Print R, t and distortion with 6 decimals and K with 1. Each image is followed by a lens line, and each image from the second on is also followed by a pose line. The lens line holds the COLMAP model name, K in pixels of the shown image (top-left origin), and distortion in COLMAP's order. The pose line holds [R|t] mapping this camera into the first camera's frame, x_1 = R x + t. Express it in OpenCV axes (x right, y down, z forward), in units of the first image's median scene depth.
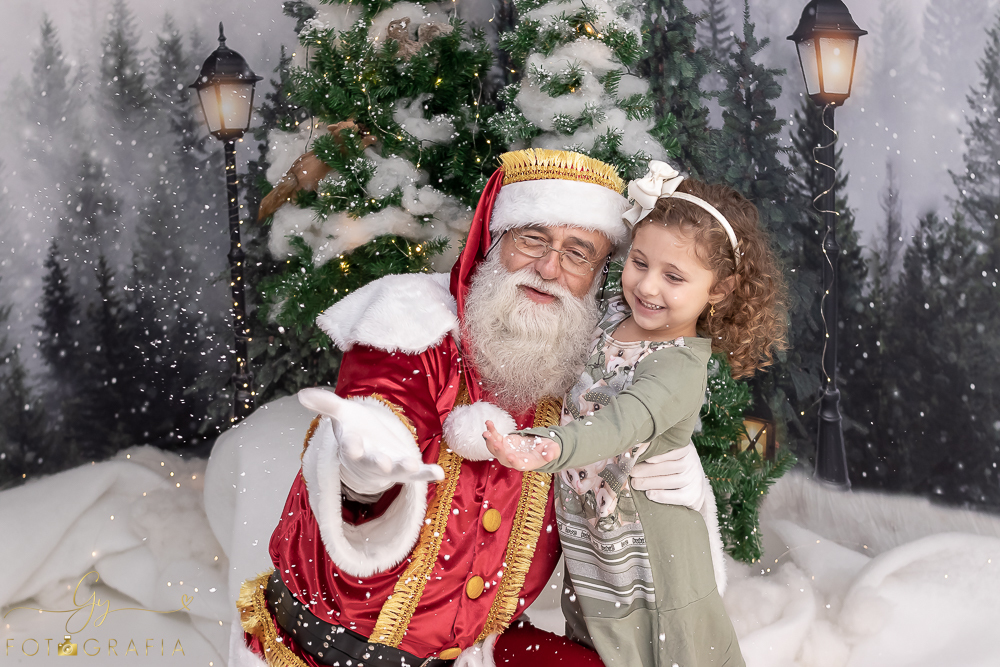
lens RADIAL K [[1614.9, 0, 500.0], [0, 1614.9, 333.5], [0, 0, 1]] dist [-0.007928, 0.063522]
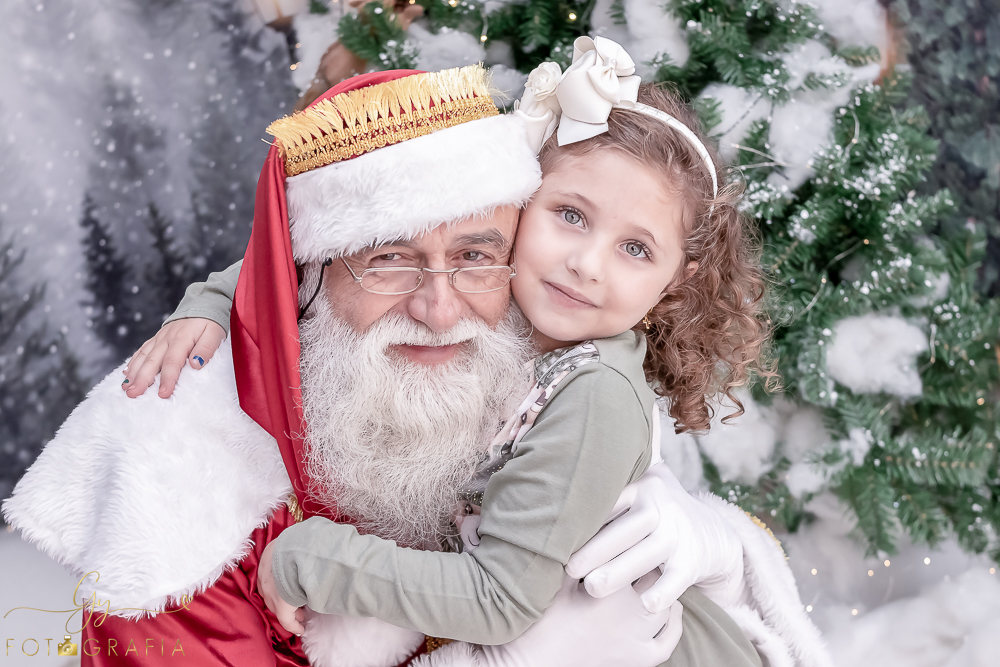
lens RADIAL K [[1614.9, 0, 500.0], [0, 1614.9, 333.5], [0, 0, 1]] dist [-0.007928, 0.063522]
pose [[0.972366, -0.105238, -0.208396, 0.087963], [0.125365, 0.988392, 0.085817, -0.036303], [0.196945, -0.109571, 0.974272, 0.301904]]
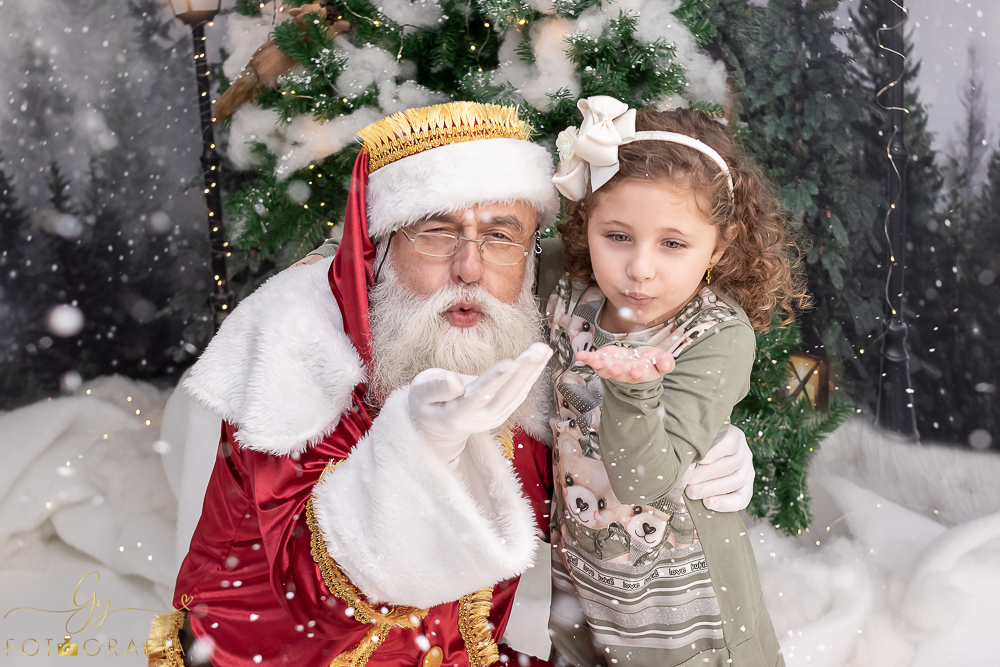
lens RADIAL K [[1614.9, 0, 500.0], [0, 1614.9, 333.5], [0, 0, 1]] dist [-0.007928, 0.063522]
pose [[0.998918, -0.005890, -0.046142, 0.038510], [0.009736, 0.996453, 0.083580, -0.030323], [0.045486, -0.083939, 0.995432, 0.159454]]
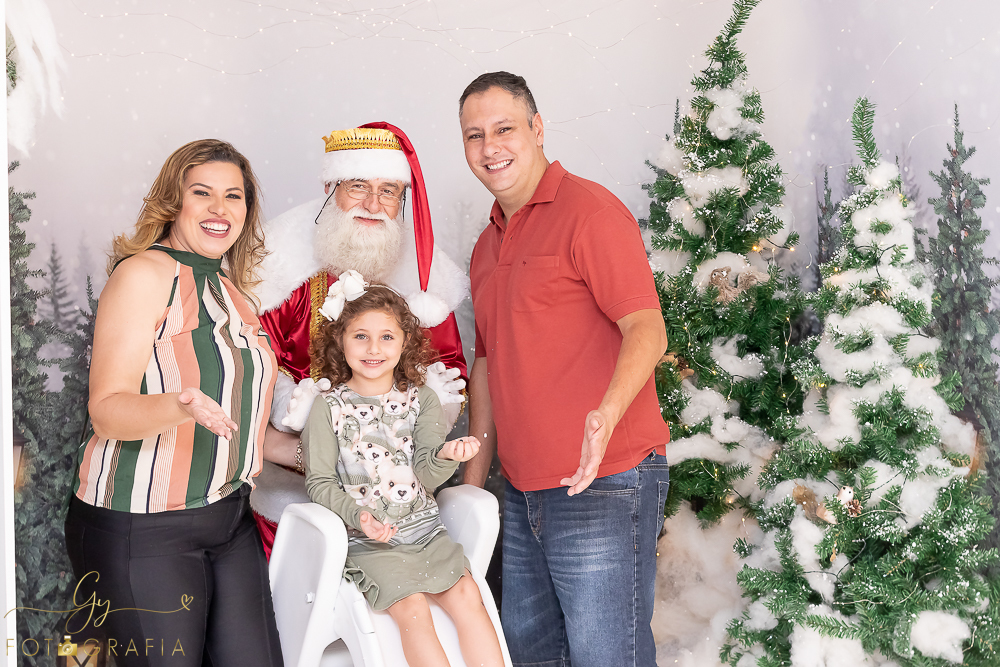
lens RADIAL K [[1765.6, 0, 500.0], [0, 1765.6, 333.5], [0, 0, 1]] dist [-0.005717, -0.092774]
pose [[0.975169, 0.063996, -0.212013, 0.051704], [-0.082314, 0.993492, -0.078722, -0.038059], [0.205595, 0.094219, 0.974091, -0.236910]]
